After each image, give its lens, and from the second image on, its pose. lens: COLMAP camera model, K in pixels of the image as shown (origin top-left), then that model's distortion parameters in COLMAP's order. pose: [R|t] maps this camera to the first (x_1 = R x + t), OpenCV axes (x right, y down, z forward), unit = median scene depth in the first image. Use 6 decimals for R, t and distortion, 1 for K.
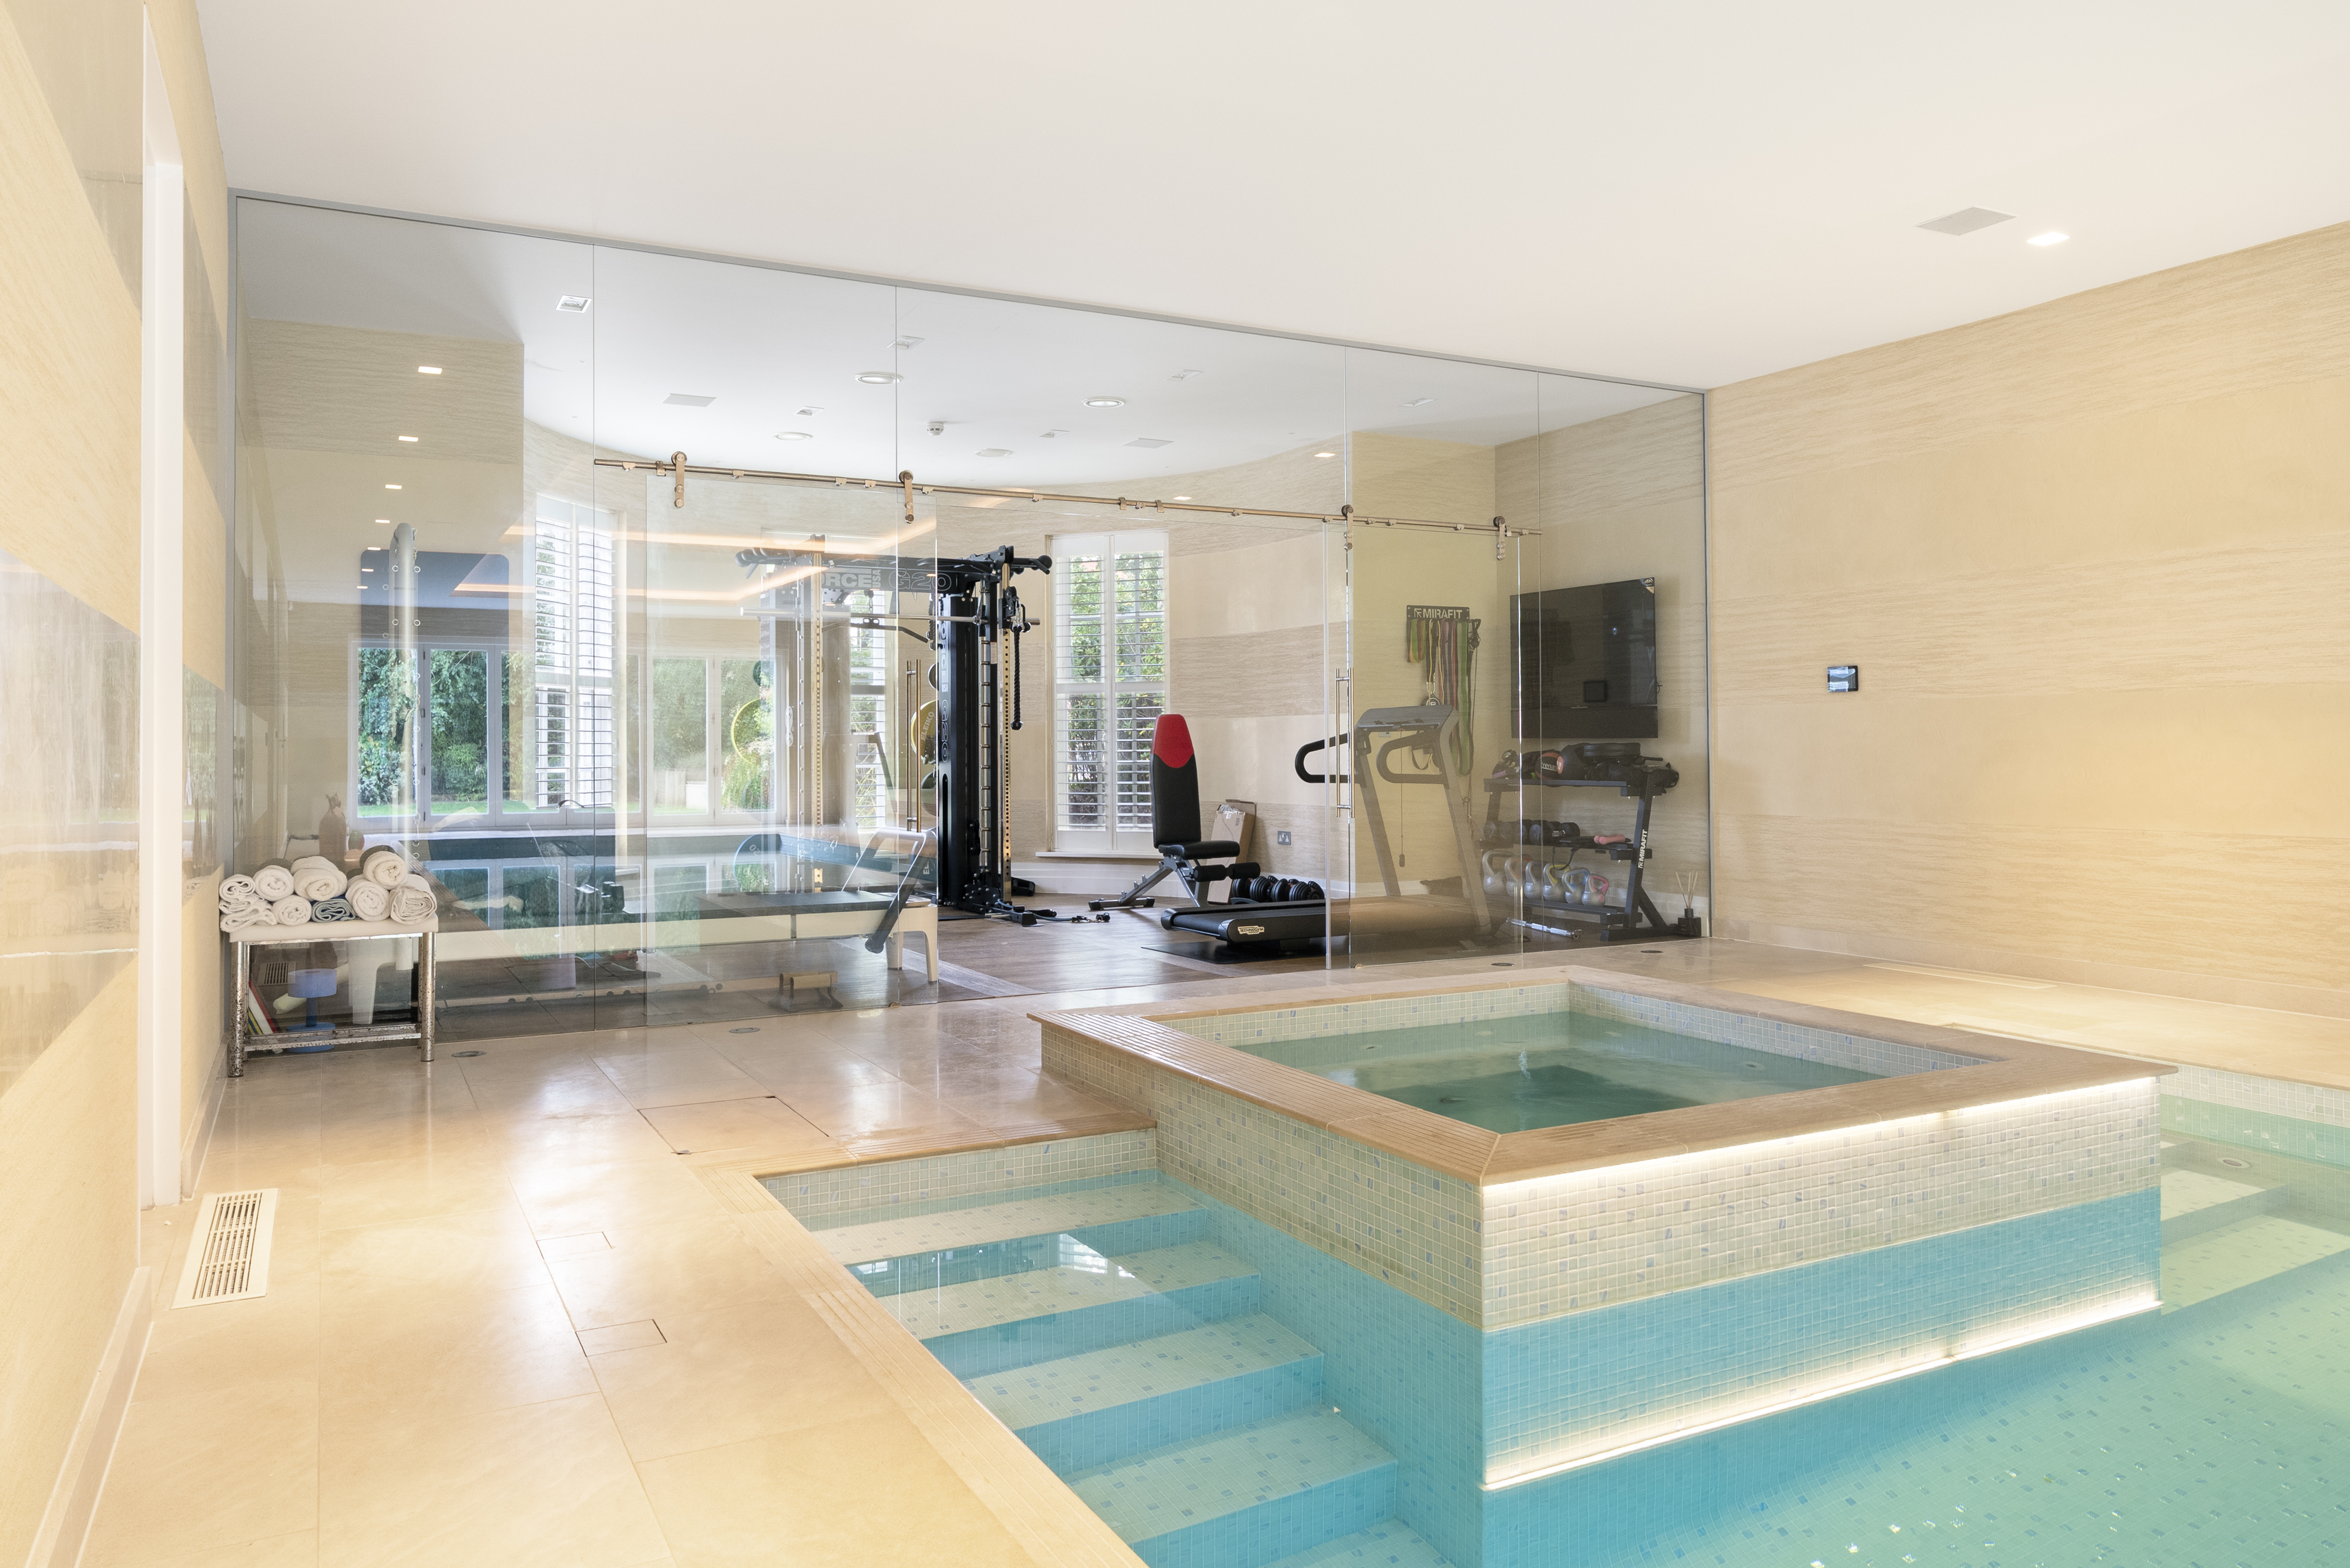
lens RADIAL K [[1585.5, 0, 1169.6], [0, 1585.5, 768.5], [0, 0, 1]] dist [-0.005630, -0.001471]
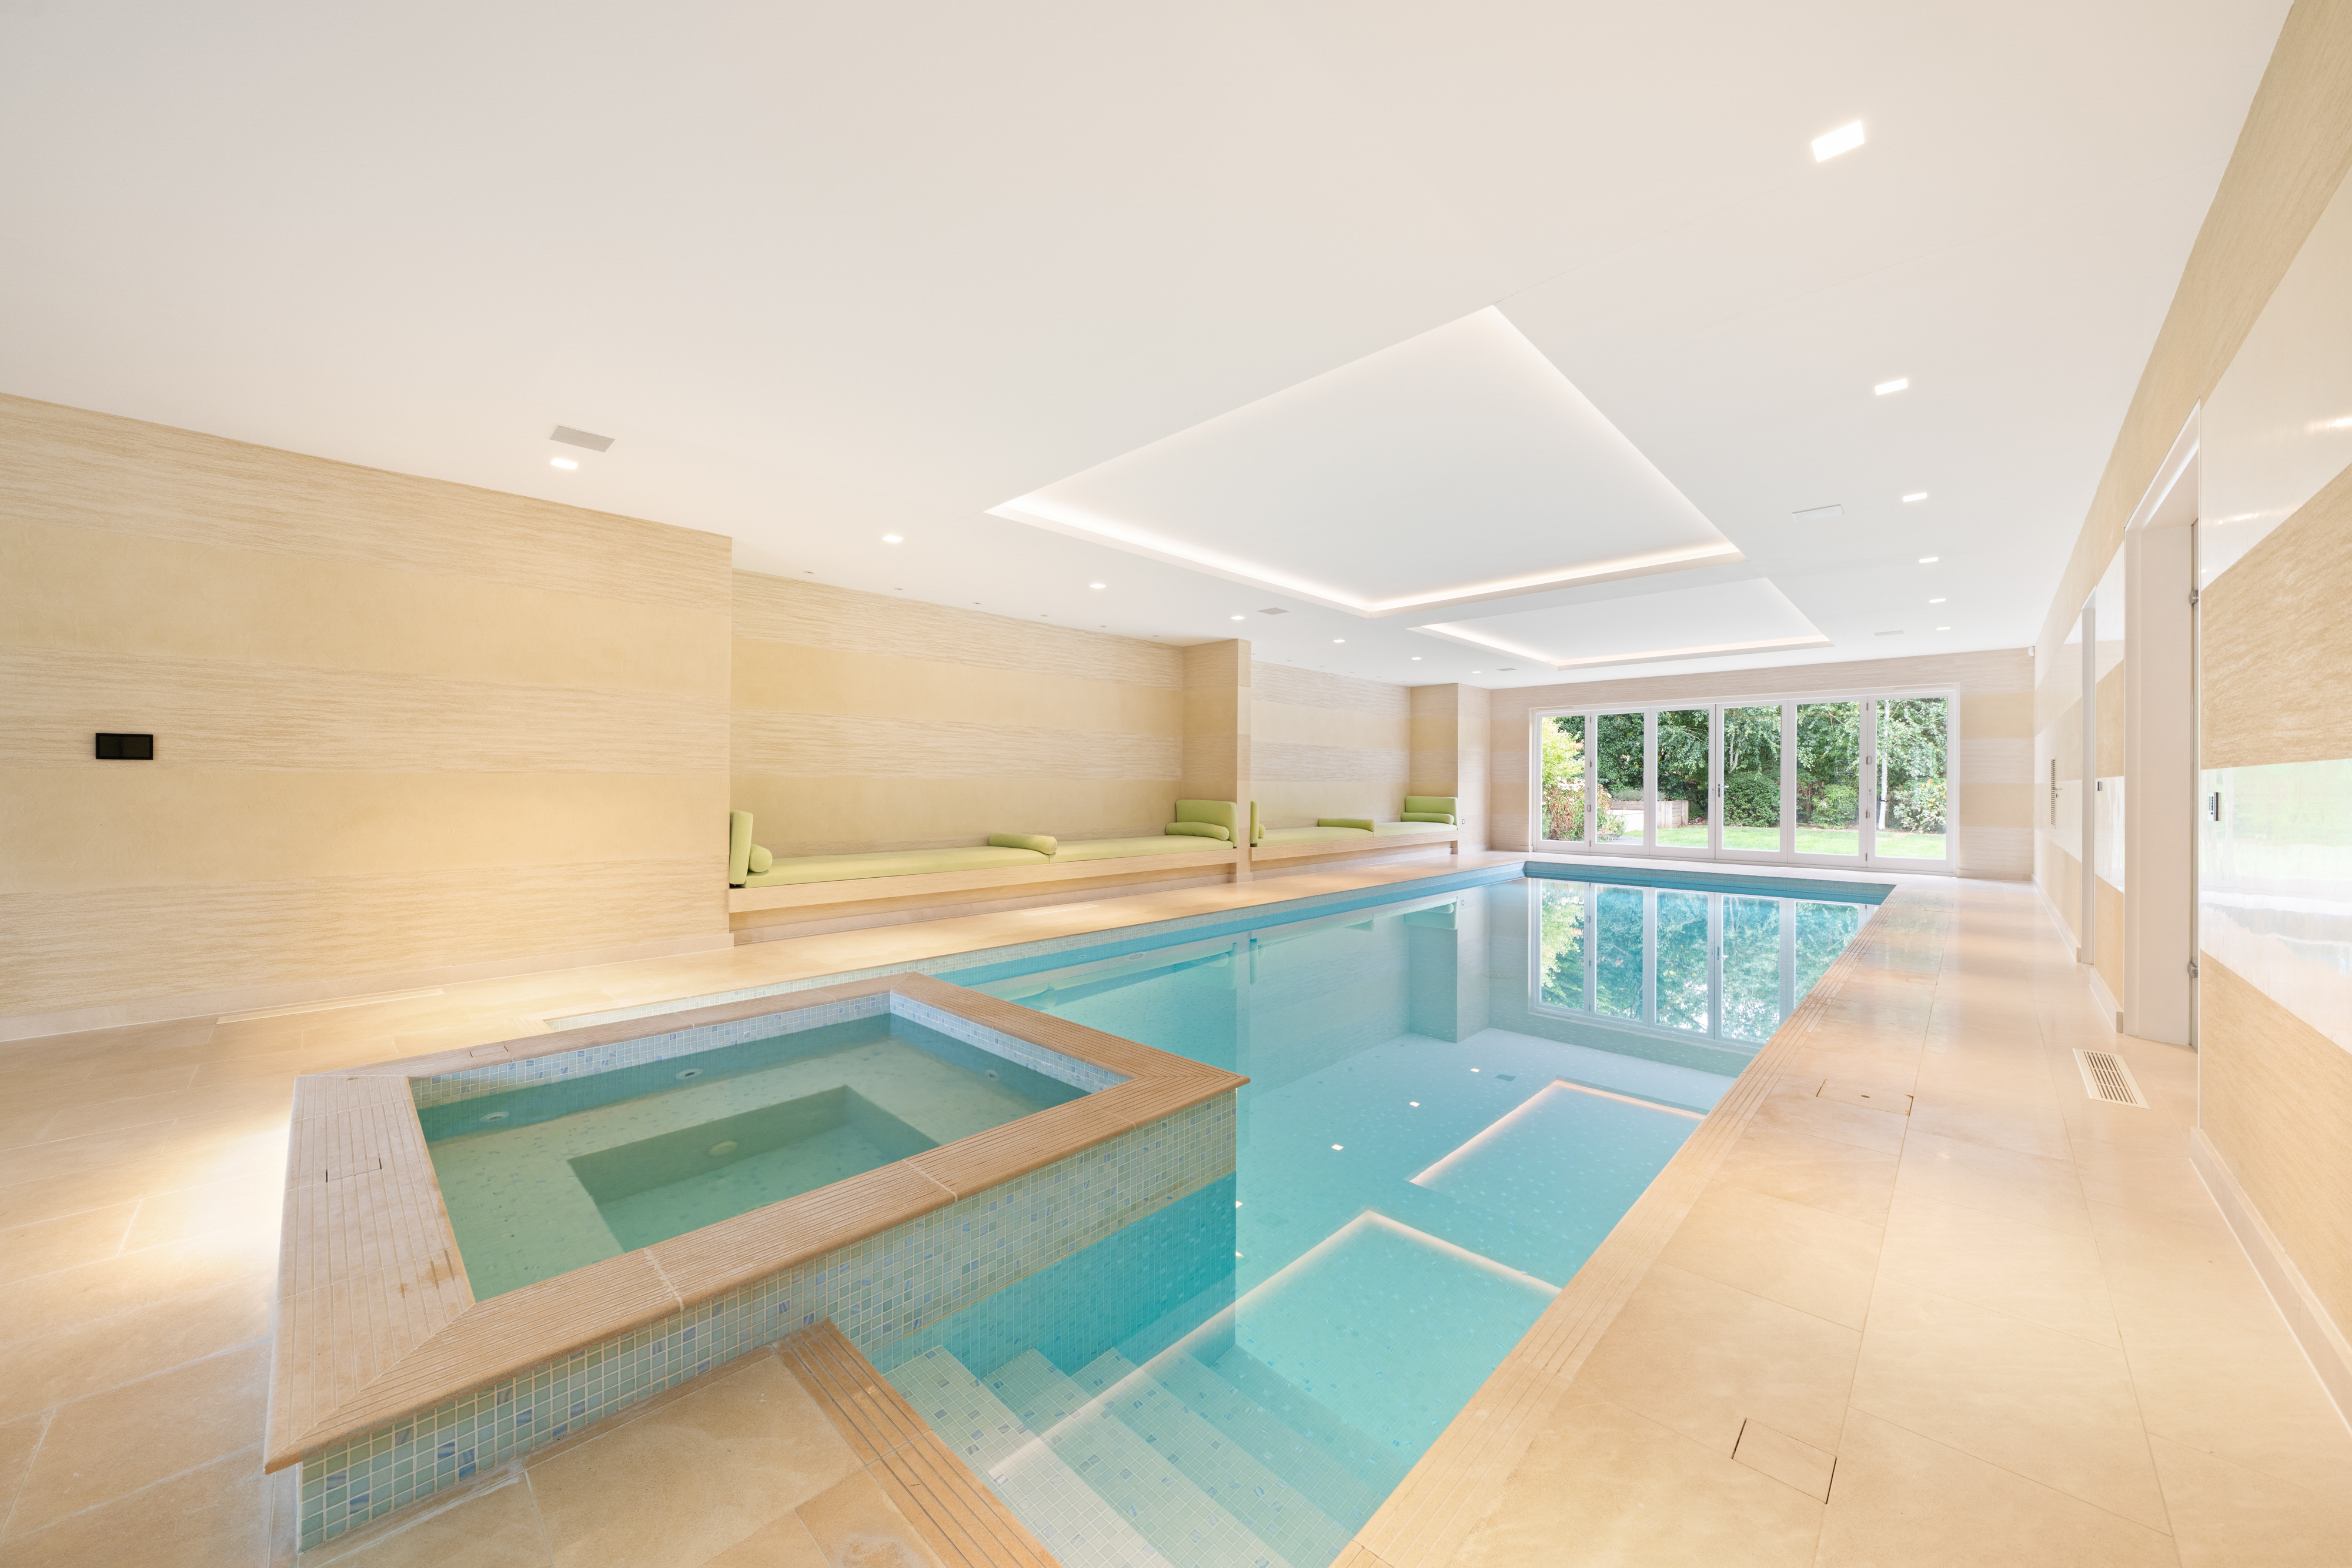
lens RADIAL K [[827.9, 0, 1163.0], [0, 827.9, 792.5], [0, 0, 1]] dist [-0.000465, -0.000020]
pose [[-0.297337, -0.004041, 0.954764, -0.504400], [0.009402, 0.999930, 0.007160, -0.050111], [-0.954726, 0.011106, -0.297278, 1.056683]]
